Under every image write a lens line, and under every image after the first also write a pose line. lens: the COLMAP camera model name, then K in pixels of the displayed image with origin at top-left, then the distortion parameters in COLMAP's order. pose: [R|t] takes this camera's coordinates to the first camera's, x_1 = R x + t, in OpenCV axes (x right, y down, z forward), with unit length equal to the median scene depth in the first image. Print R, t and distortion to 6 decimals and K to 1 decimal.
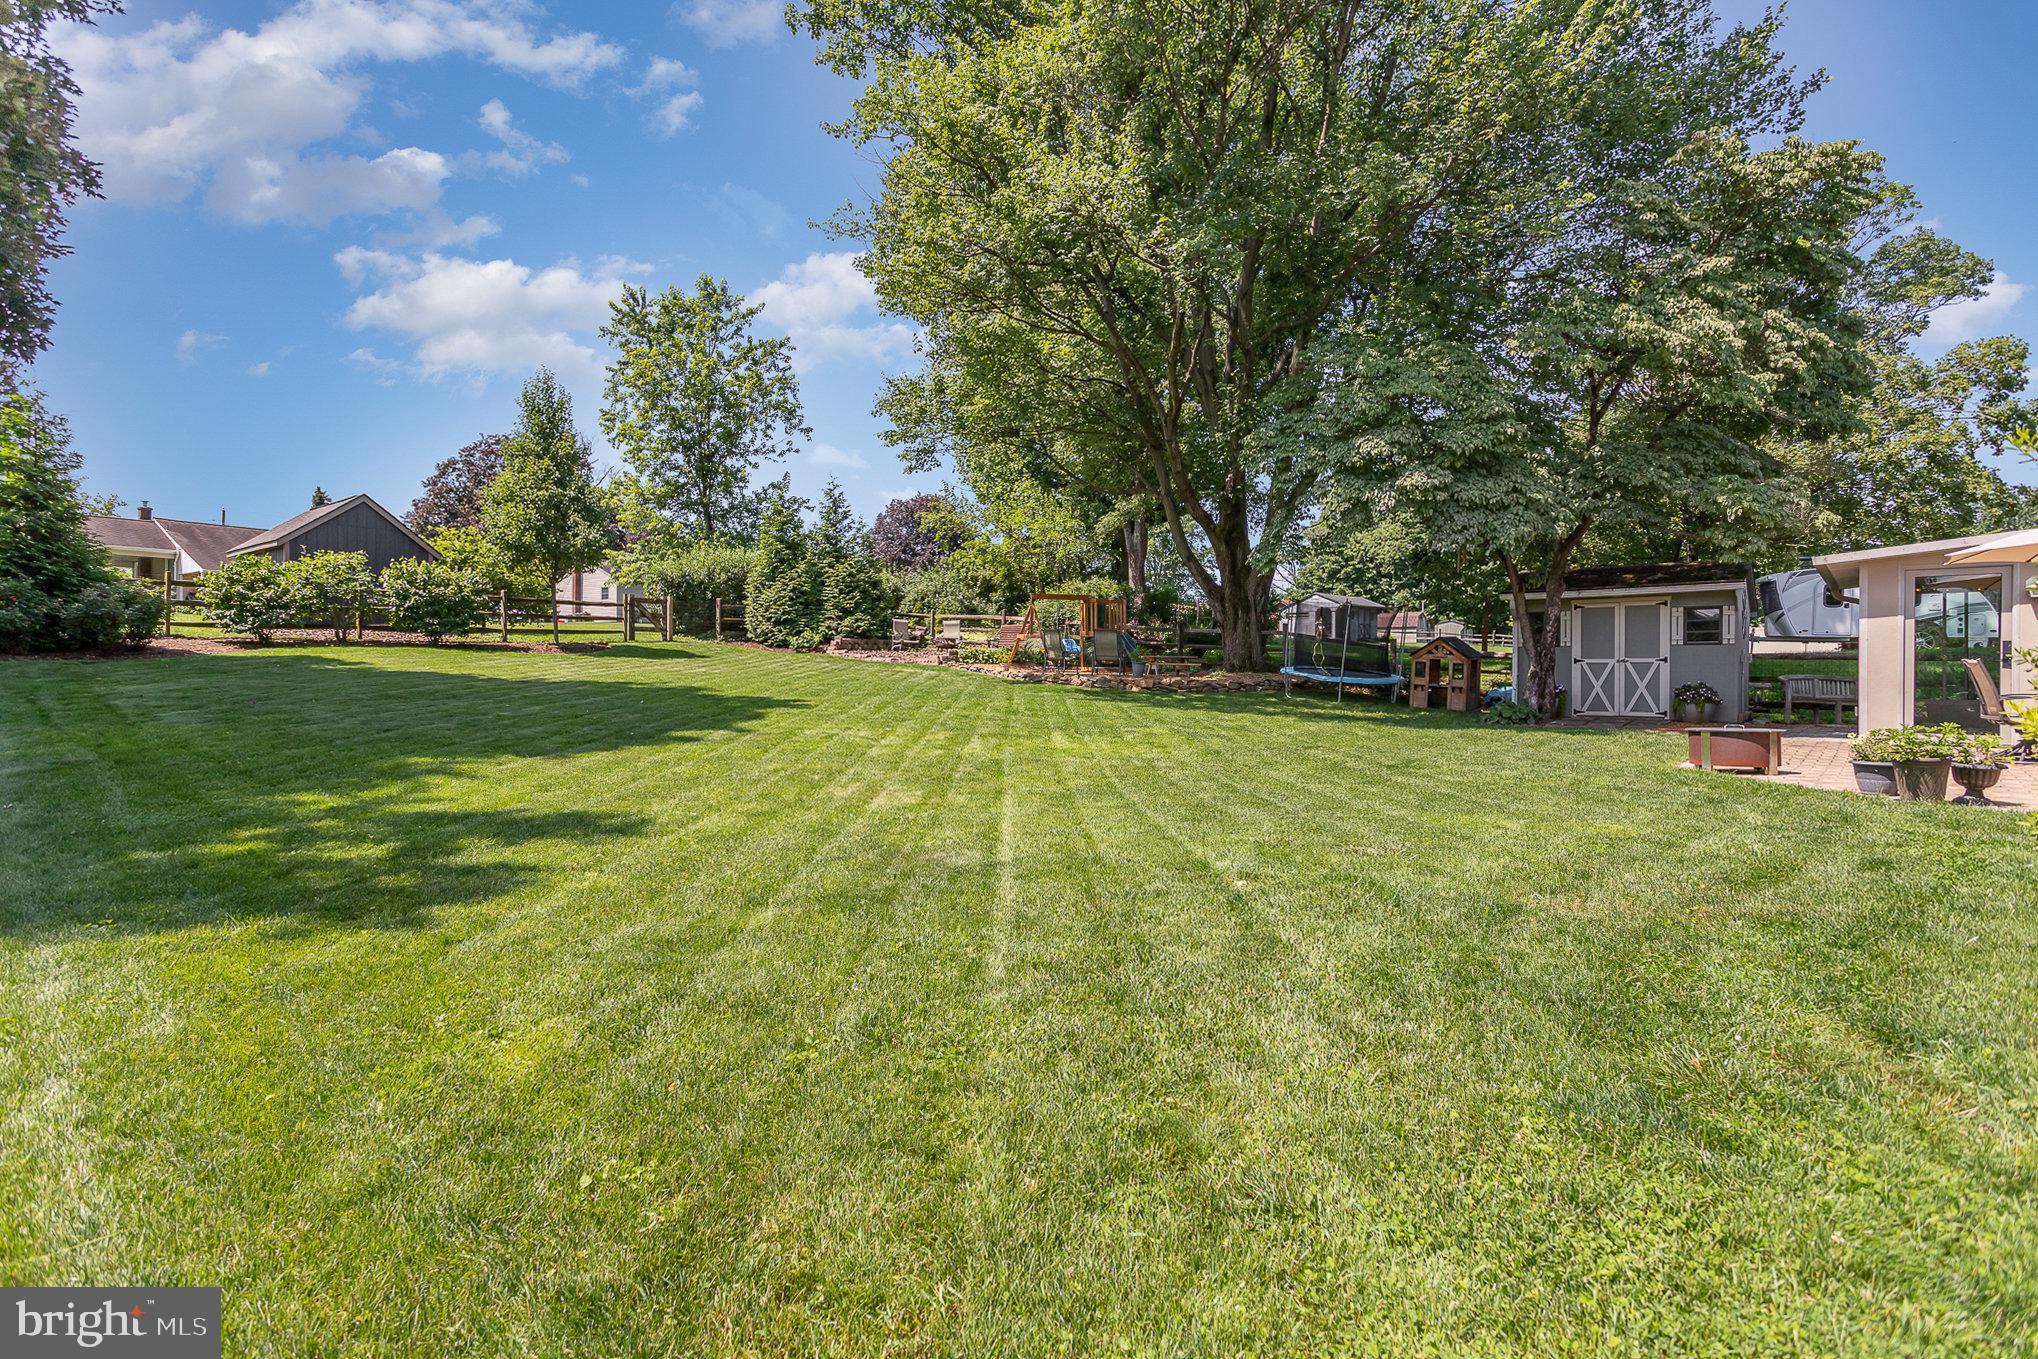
lens RADIAL K [[966.0, 0, 1008.9], [0, 966.0, 681.8], [0, 0, 1]] dist [0.021875, 0.000026]
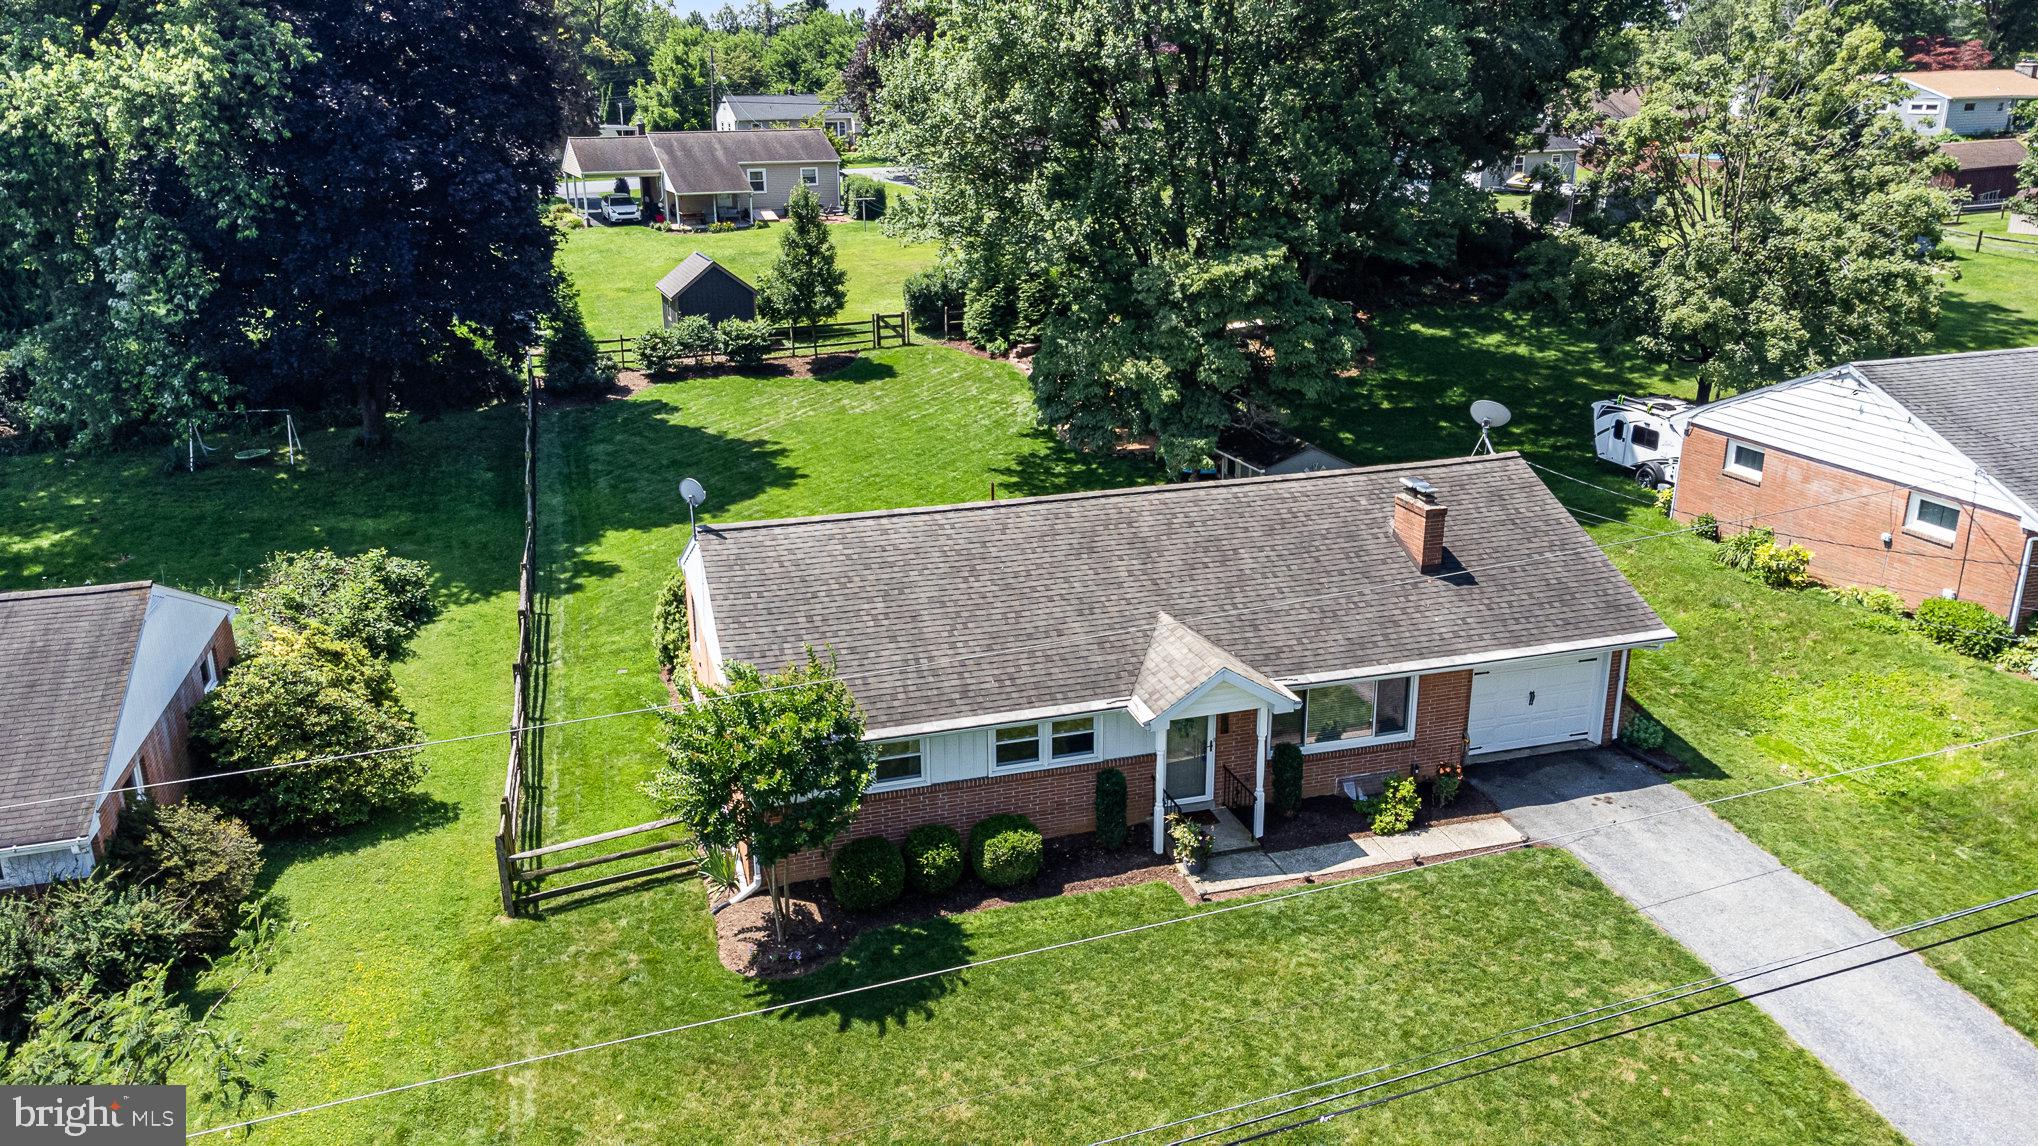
lens RADIAL K [[1517.9, 0, 1019.0], [0, 1517.9, 573.0], [0, 0, 1]] dist [0.032889, 0.002626]
pose [[0.865671, 0.149995, -0.477614, 0.846014], [0.000920, 0.953580, 0.301140, -0.370736], [0.500612, -0.261127, 0.825348, -0.770111]]
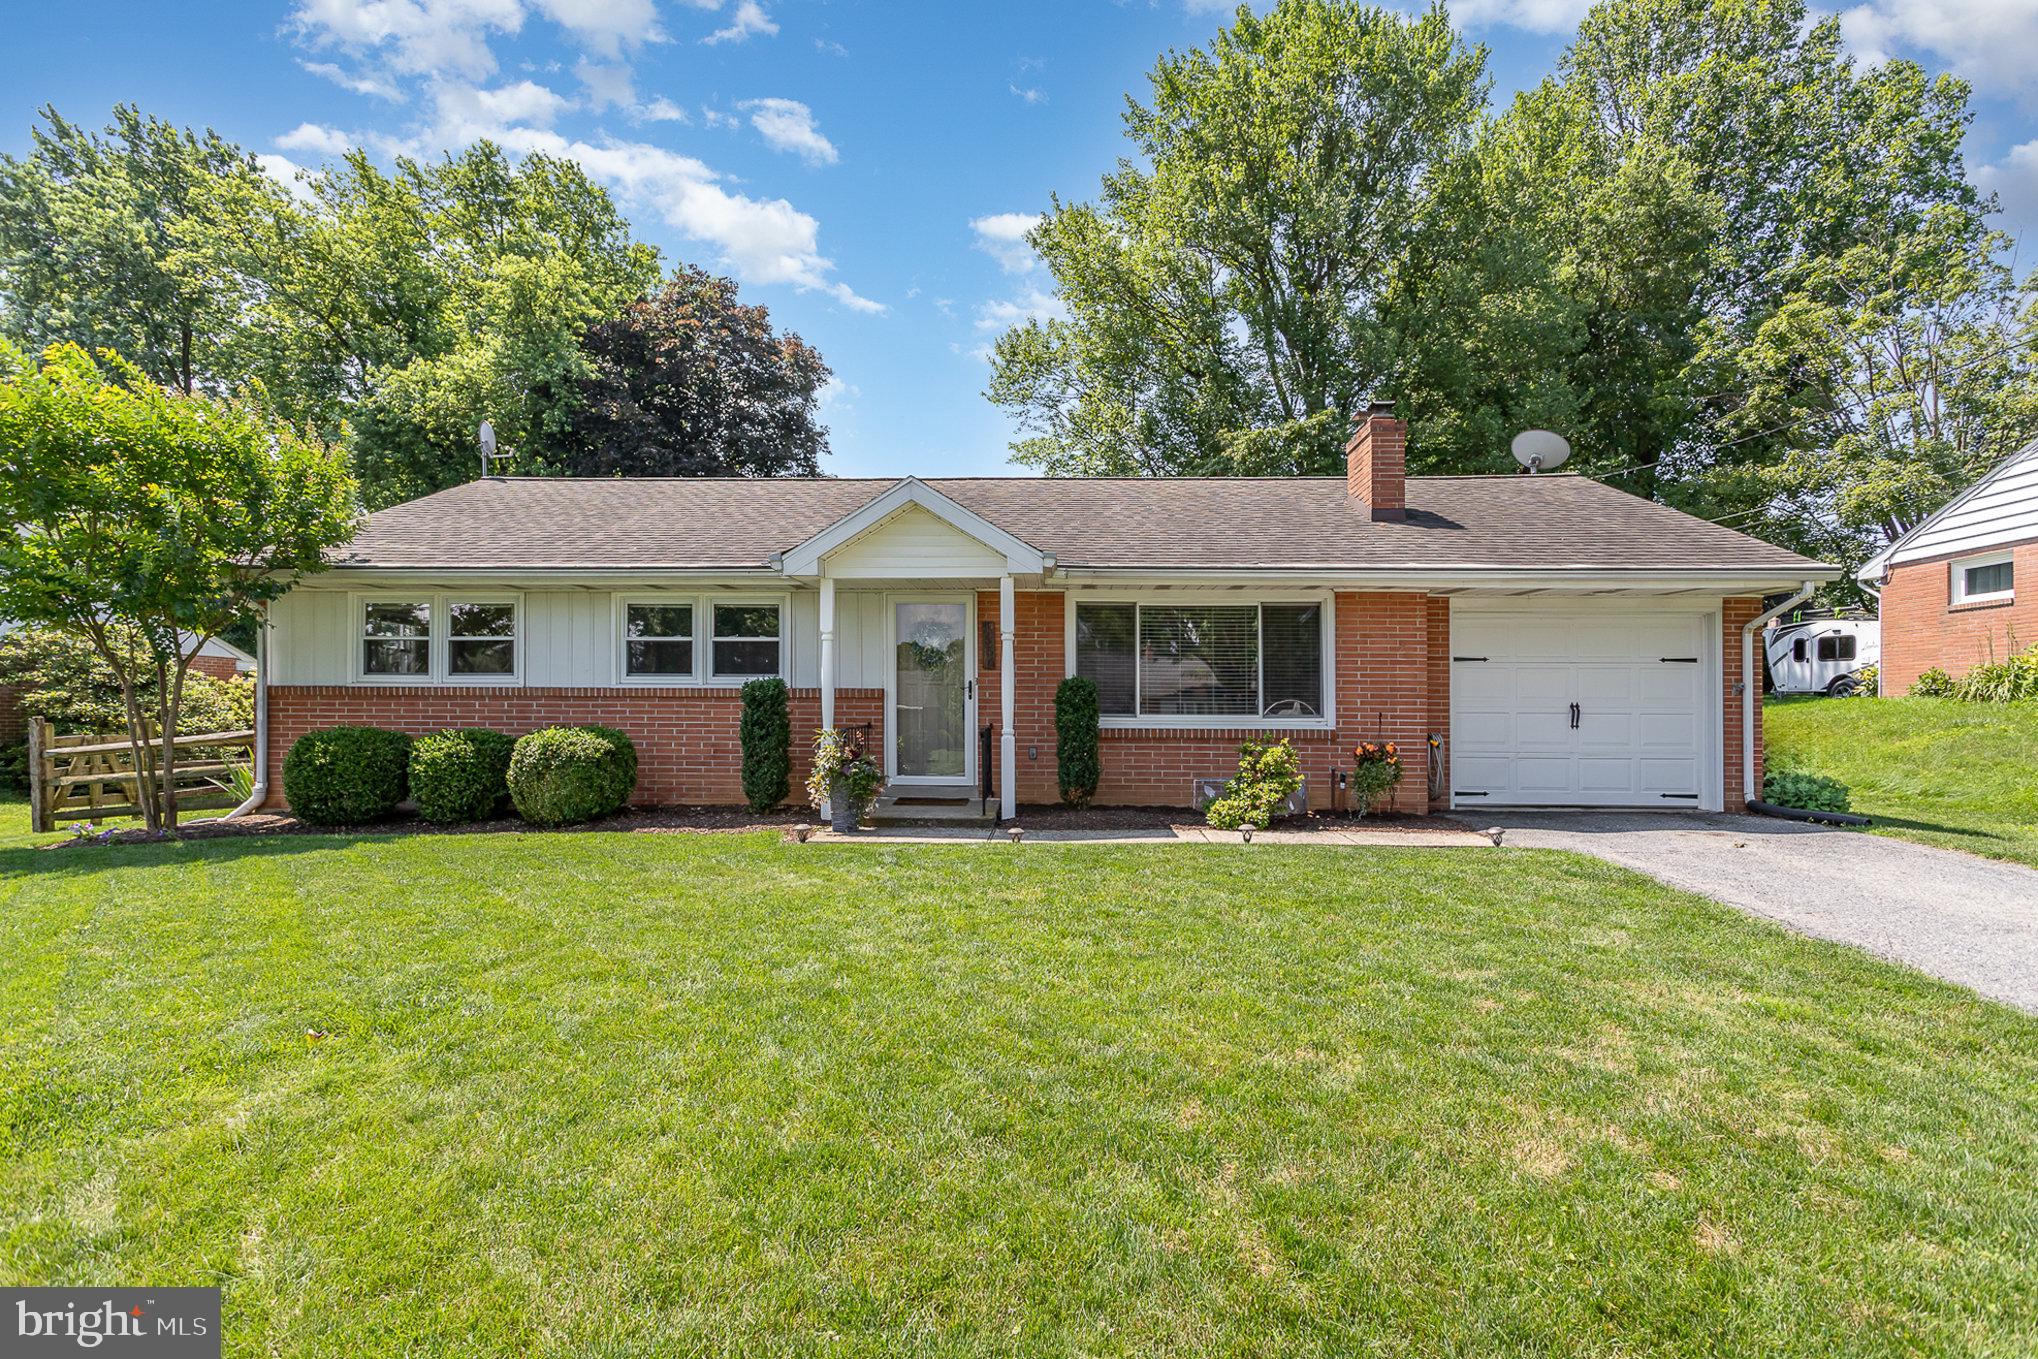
lens RADIAL K [[1003.5, 0, 1021.7], [0, 1003.5, 717.7], [0, 0, 1]] dist [0.001503, 0.001173]
pose [[0.650232, 0.003787, -0.759726, 0.831849], [-0.009166, 0.999954, -0.002861, -0.002693], [0.759680, 0.008824, 0.650237, -0.245681]]
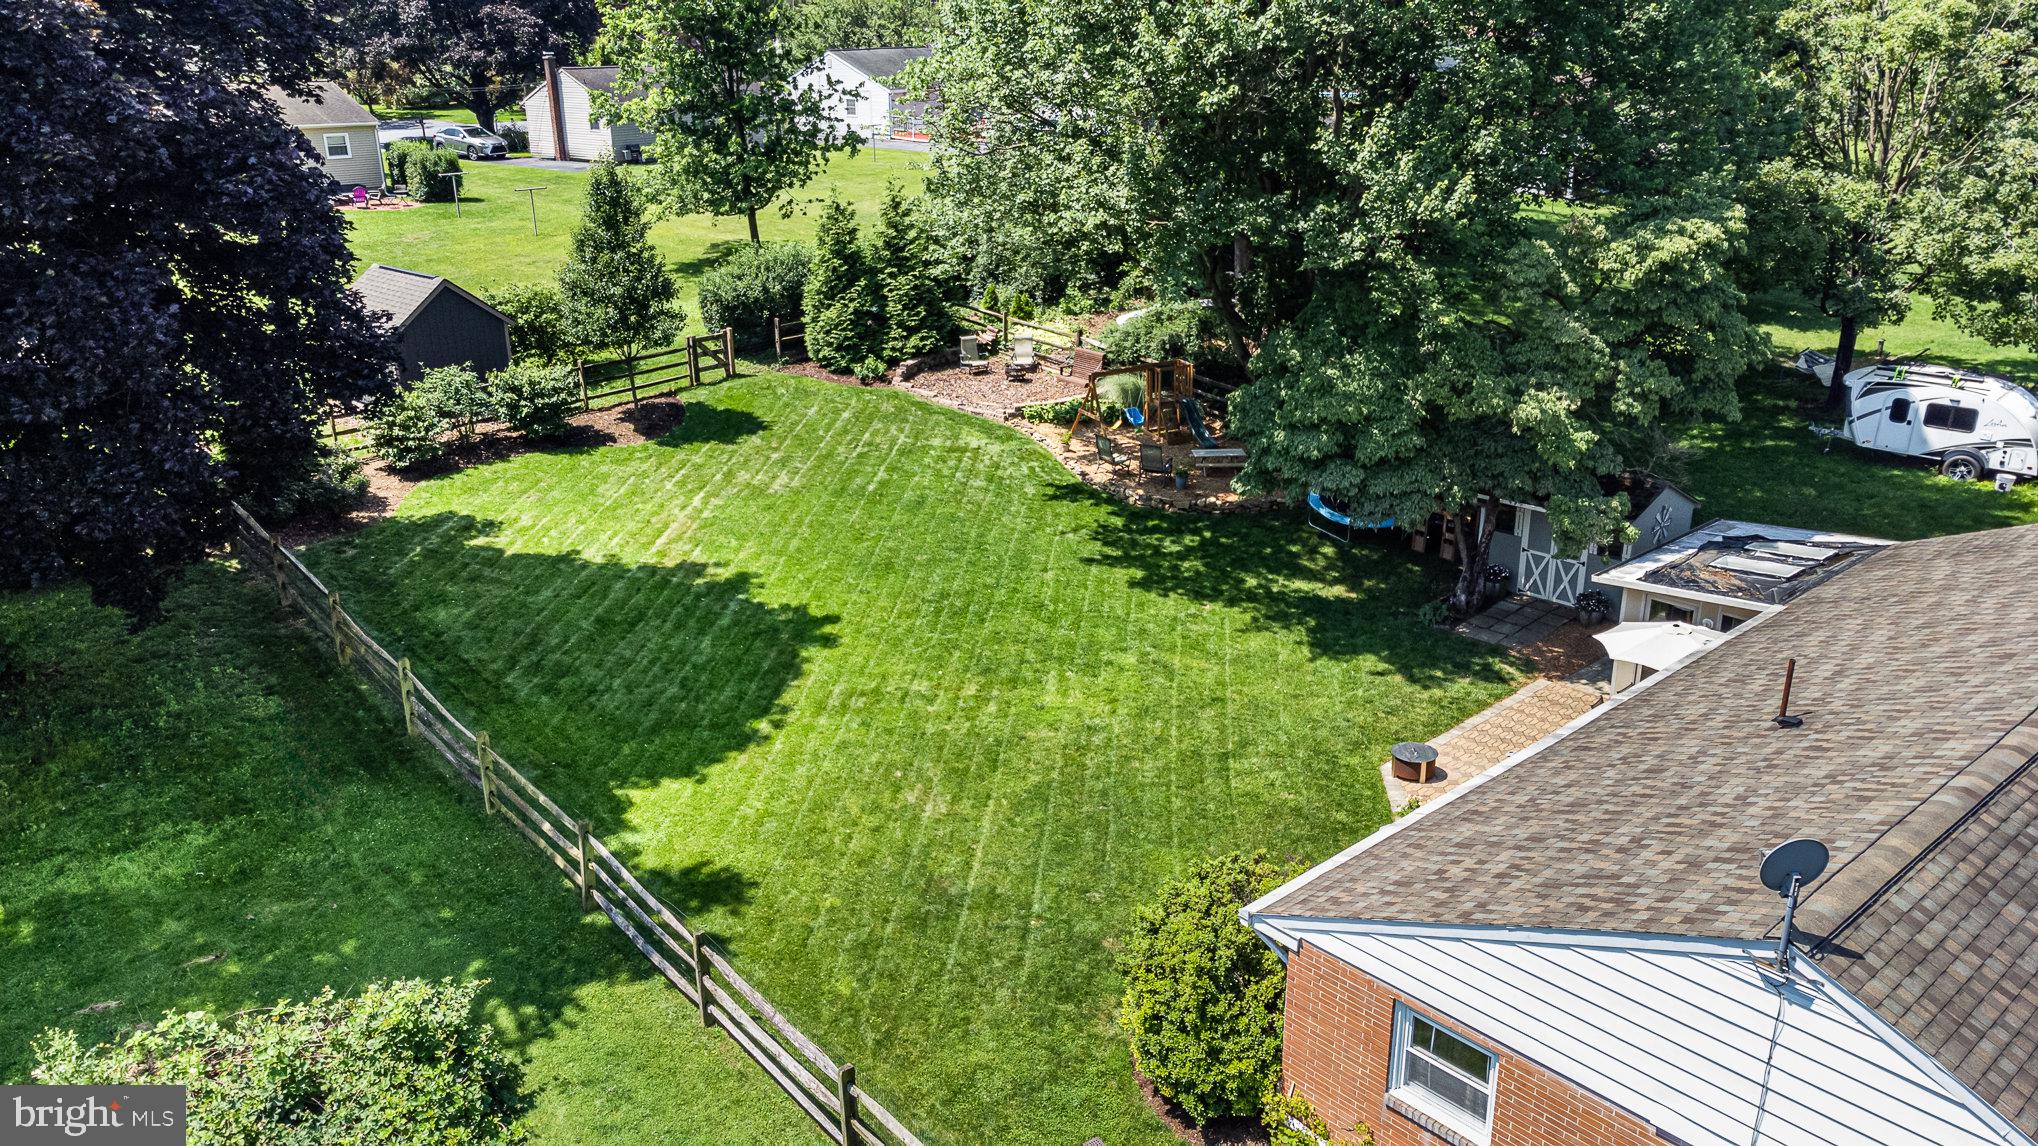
lens RADIAL K [[1517.9, 0, 1019.0], [0, 1517.9, 573.0], [0, 0, 1]] dist [0.032889, 0.002626]
pose [[0.994565, 0.018802, -0.102409, 0.090755], [0.015901, 0.944597, 0.327848, -0.337466], [0.102900, -0.327694, 0.939164, -0.446166]]
